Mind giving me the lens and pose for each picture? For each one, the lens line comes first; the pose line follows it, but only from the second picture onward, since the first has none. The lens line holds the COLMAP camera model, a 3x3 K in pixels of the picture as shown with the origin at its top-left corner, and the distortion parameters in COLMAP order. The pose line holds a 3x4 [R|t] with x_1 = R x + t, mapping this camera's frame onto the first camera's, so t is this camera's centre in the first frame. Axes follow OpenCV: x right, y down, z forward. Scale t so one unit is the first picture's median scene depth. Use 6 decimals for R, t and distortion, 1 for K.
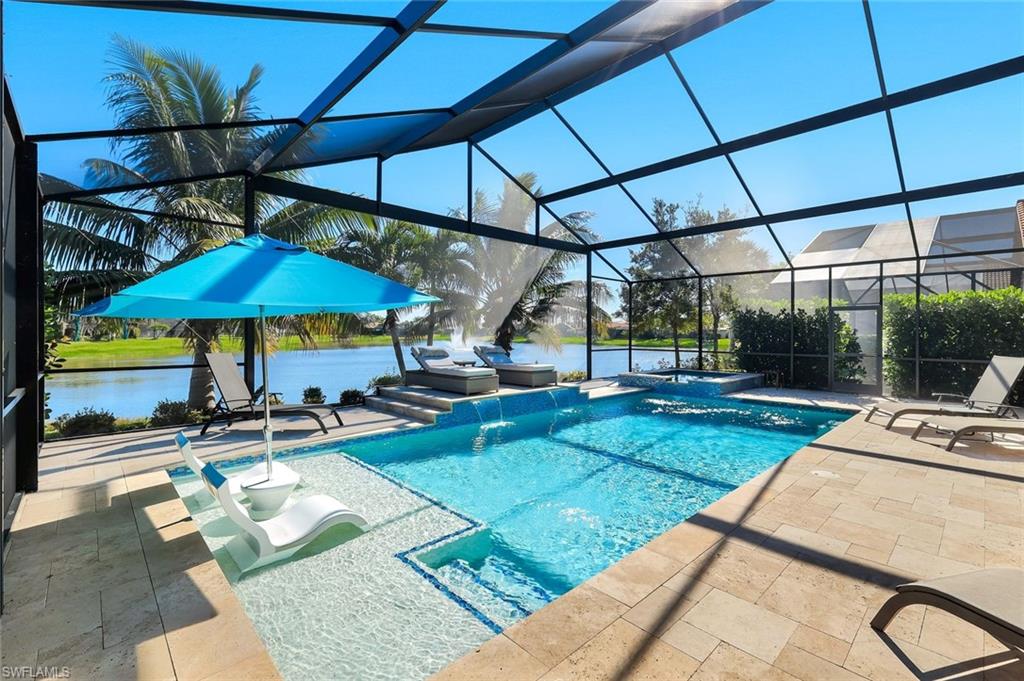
lens RADIAL K [[451.7, 0, 516.1], [0, 451.7, 331.4], [0, 0, 1]] dist [0.002022, 0.000517]
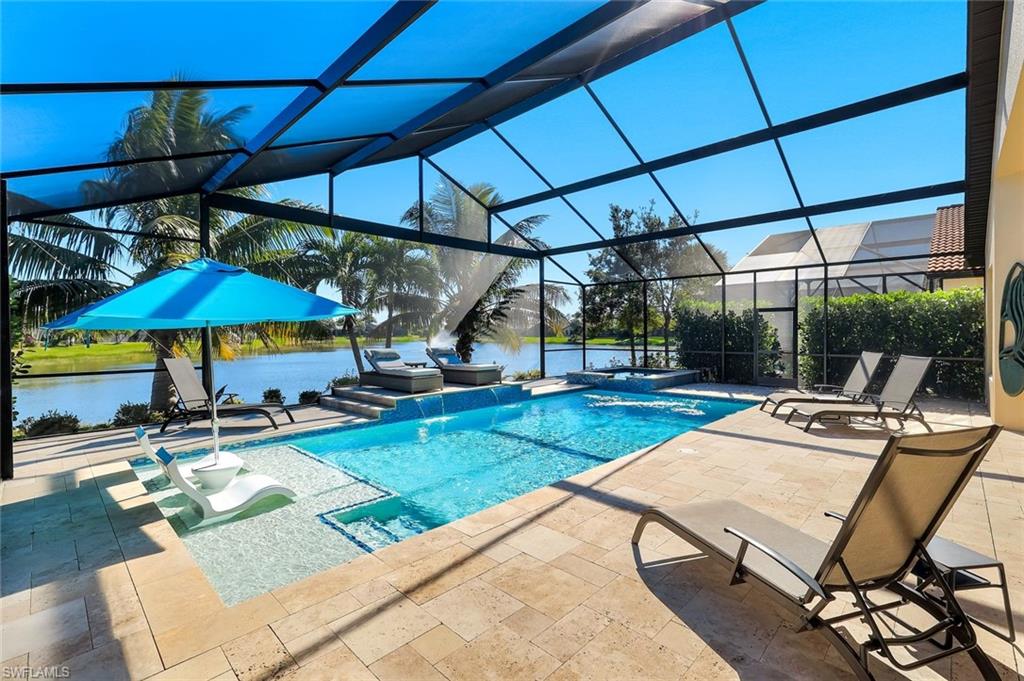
lens RADIAL K [[459.1, 0, 518.0], [0, 459.1, 334.6], [0, 0, 1]] dist [0.002515, 0.000123]
pose [[0.999037, -0.010716, 0.042544, 0.089087], [0.010426, 0.999921, 0.007020, -0.005773], [-0.042616, -0.006570, 0.999070, -0.108075]]
